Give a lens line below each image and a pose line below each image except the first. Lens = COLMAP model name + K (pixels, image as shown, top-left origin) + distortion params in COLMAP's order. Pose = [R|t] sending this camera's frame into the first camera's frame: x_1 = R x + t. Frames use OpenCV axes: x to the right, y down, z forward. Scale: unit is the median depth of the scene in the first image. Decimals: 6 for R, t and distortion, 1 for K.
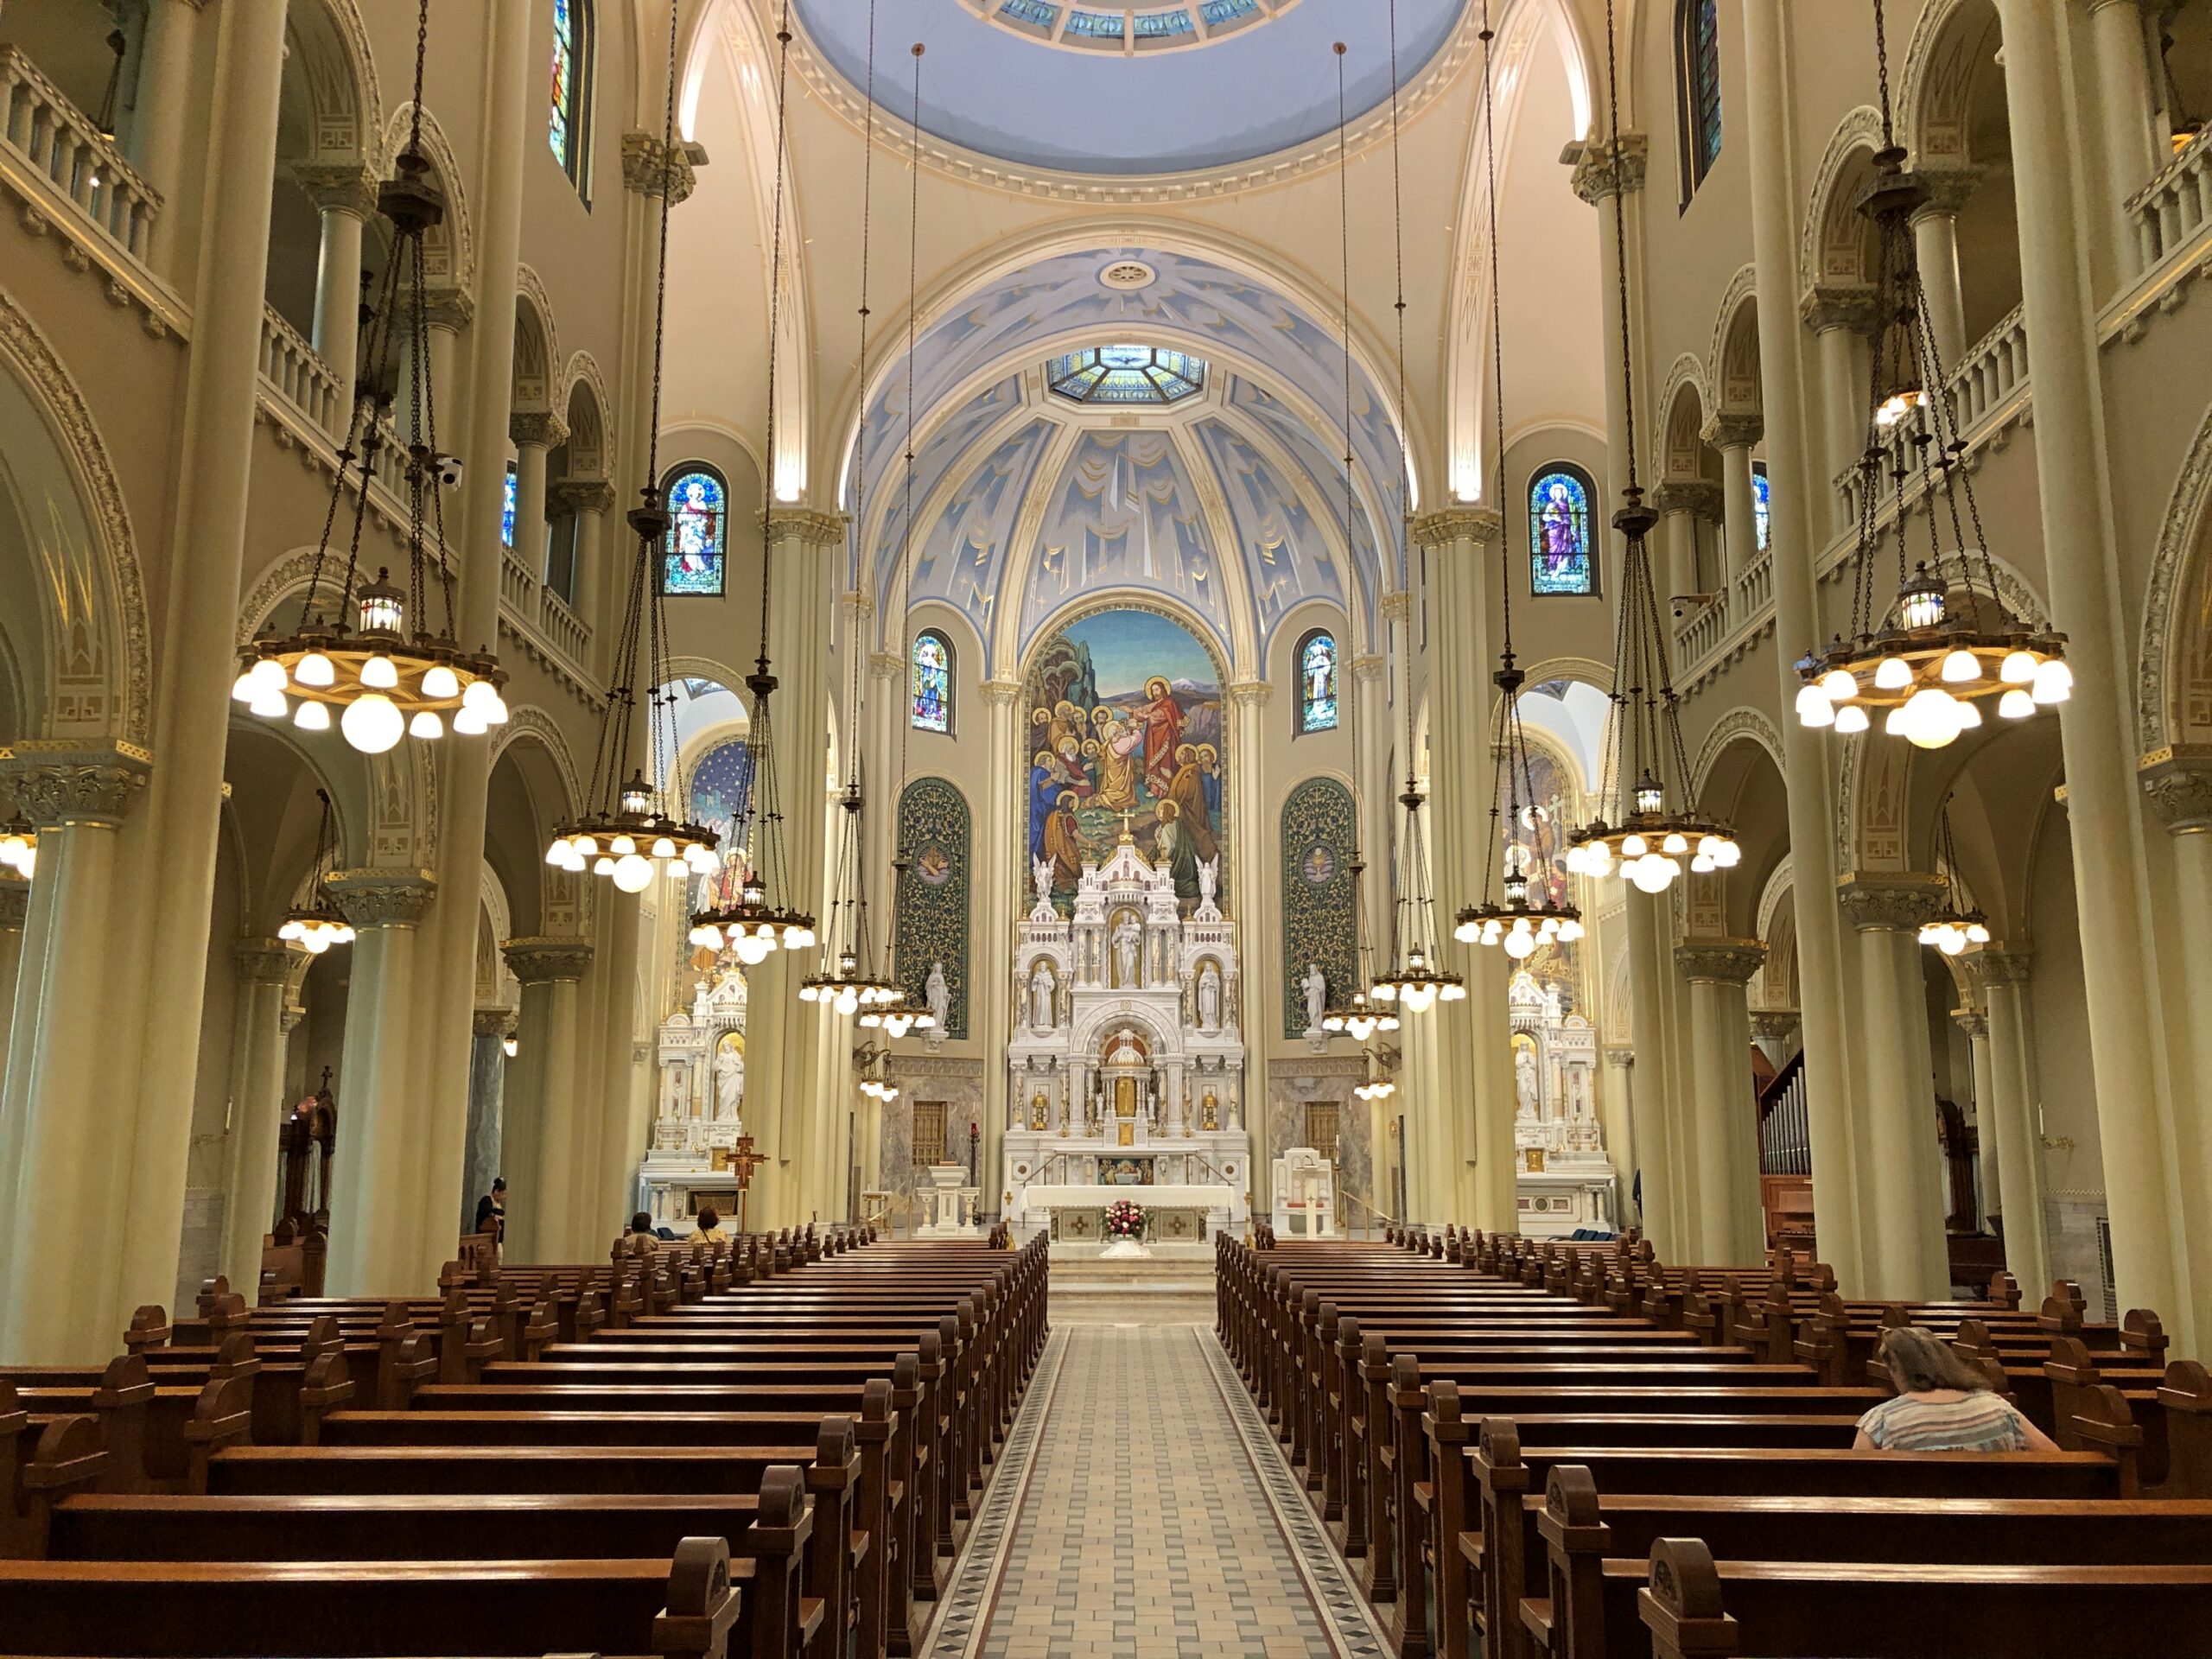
lens RADIAL K [[1843.1, 0, 1107.0], [0, 1843.1, 826.7], [0, 0, 1]] dist [0.000439, 0.000830]
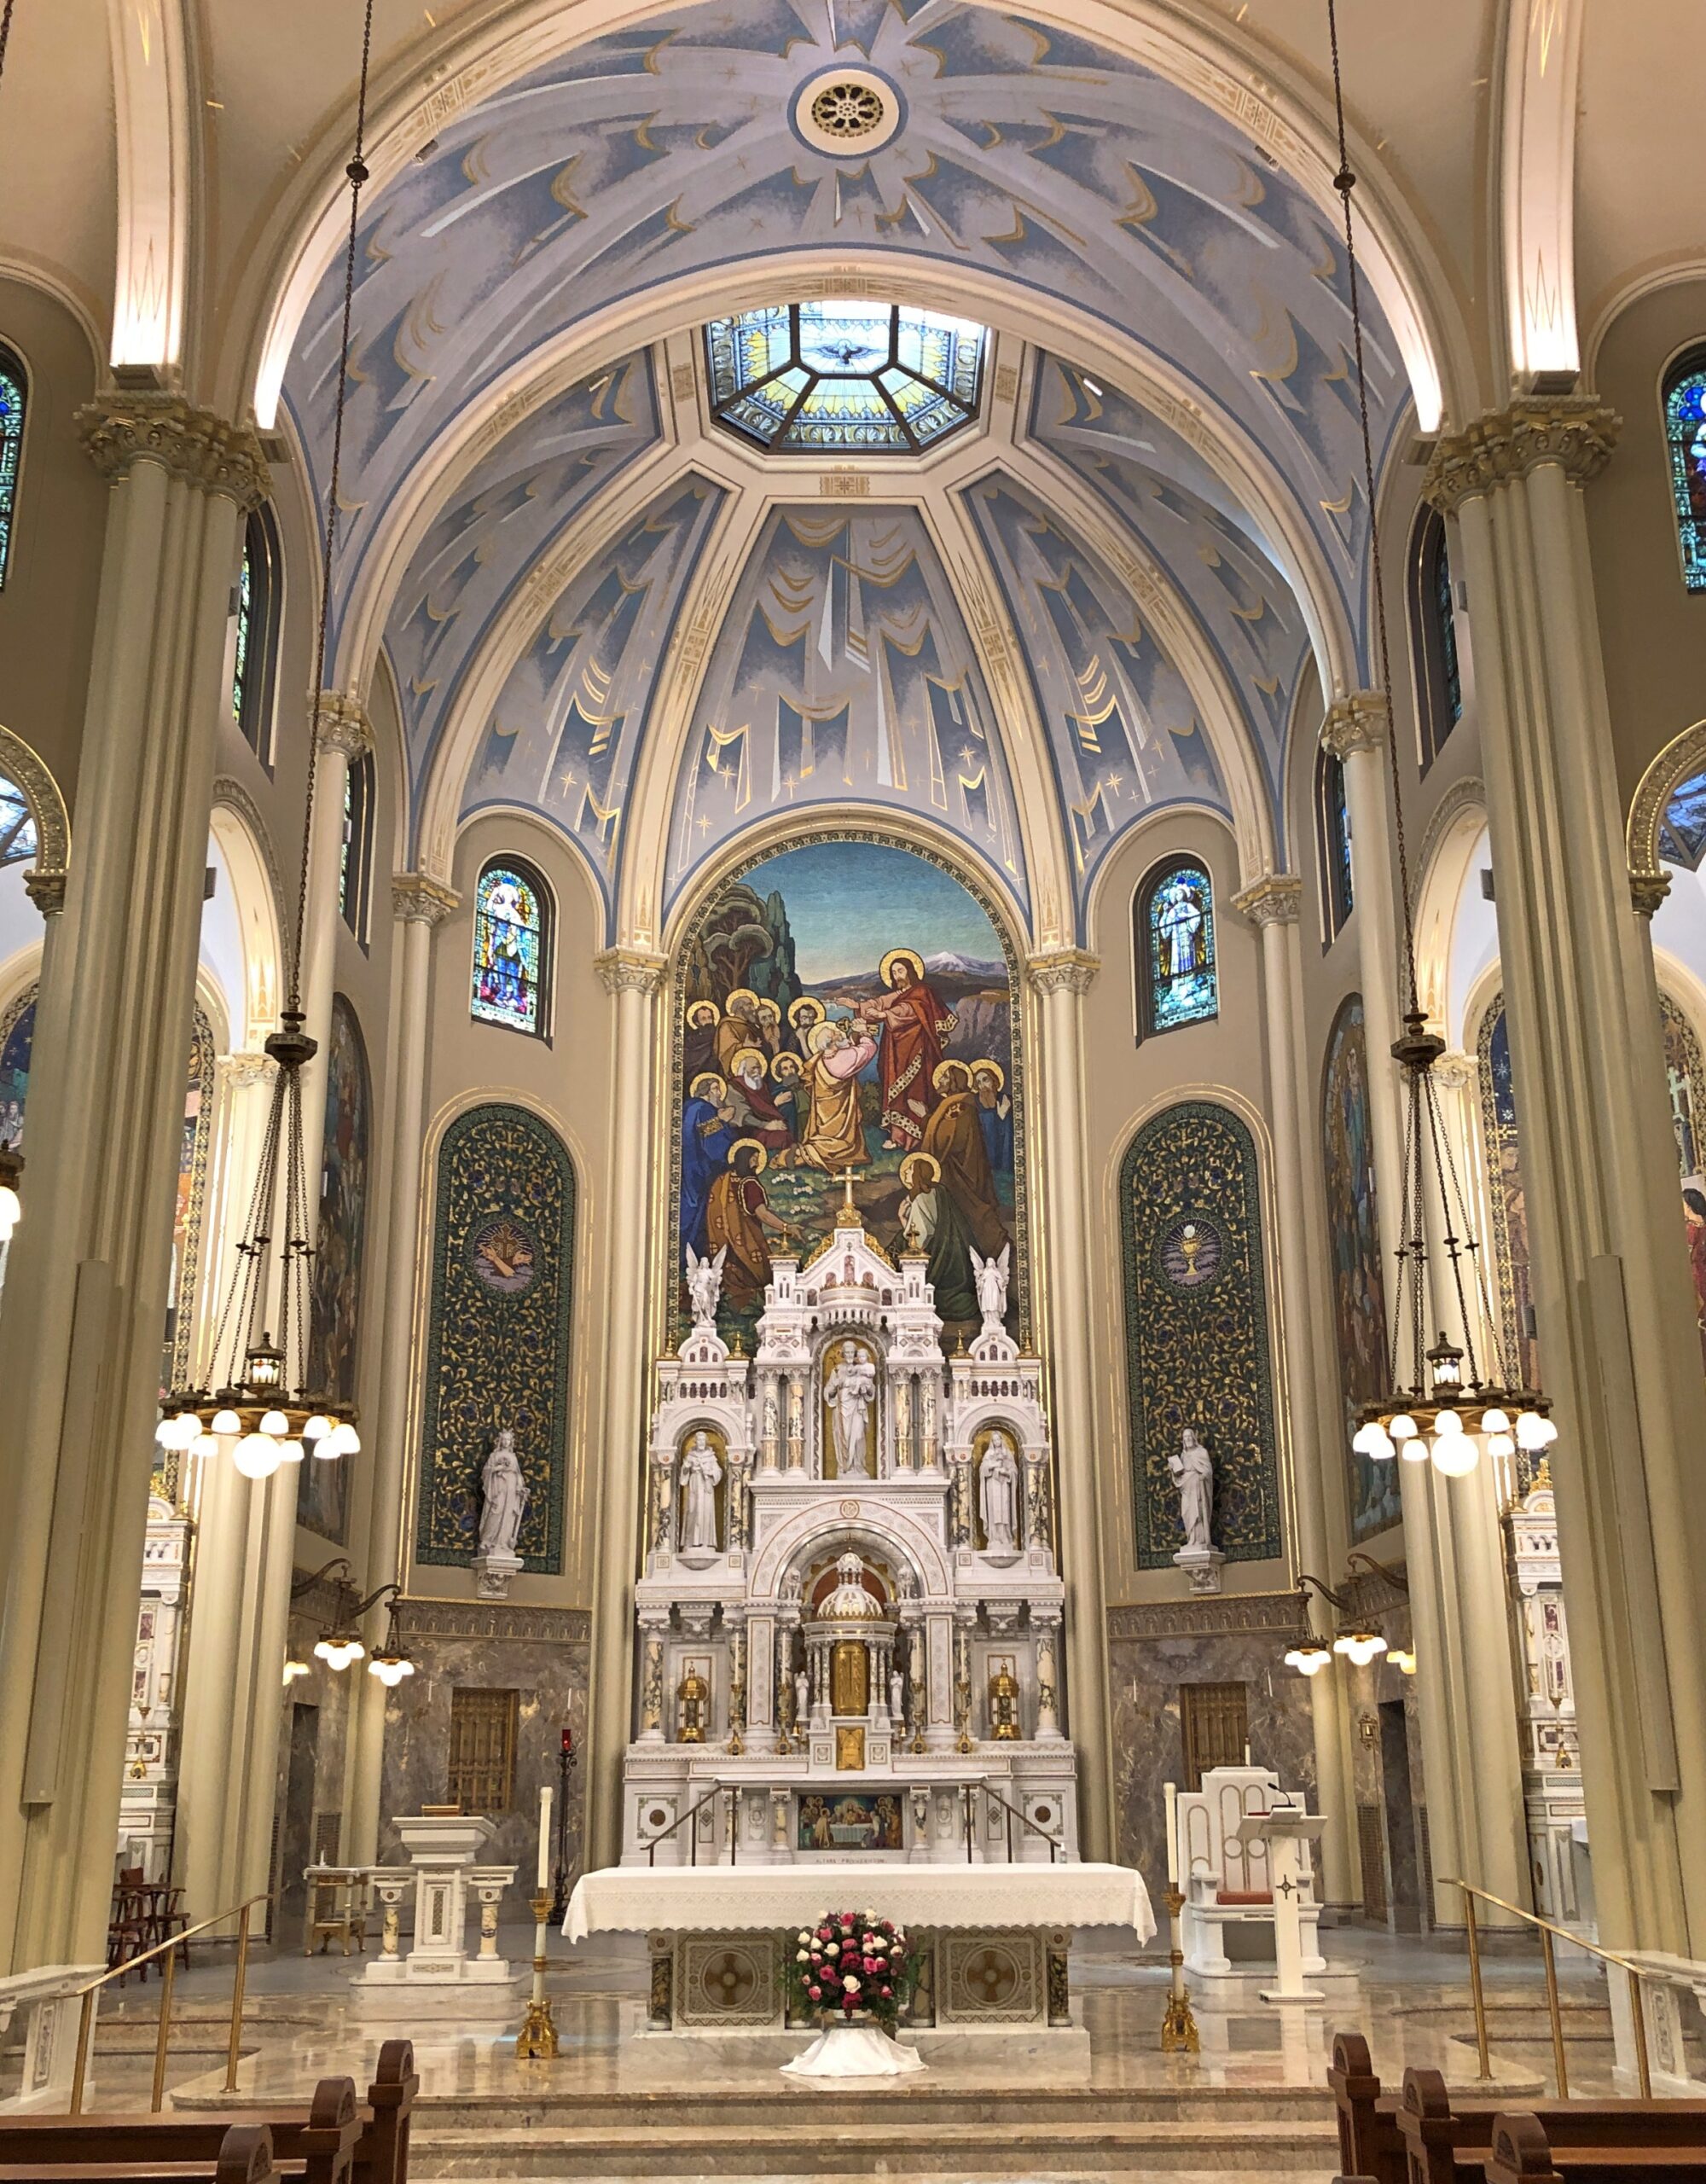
lens RADIAL K [[2106.8, 0, 869.3], [0, 2106.8, 1158.6], [0, 0, 1]] dist [0.006040, 0.000000]
pose [[0.999778, -0.002479, 0.020926, 0.003266], [0.004867, 0.993368, -0.114878, 0.064419], [-0.020502, 0.114954, 0.993159, 0.356215]]
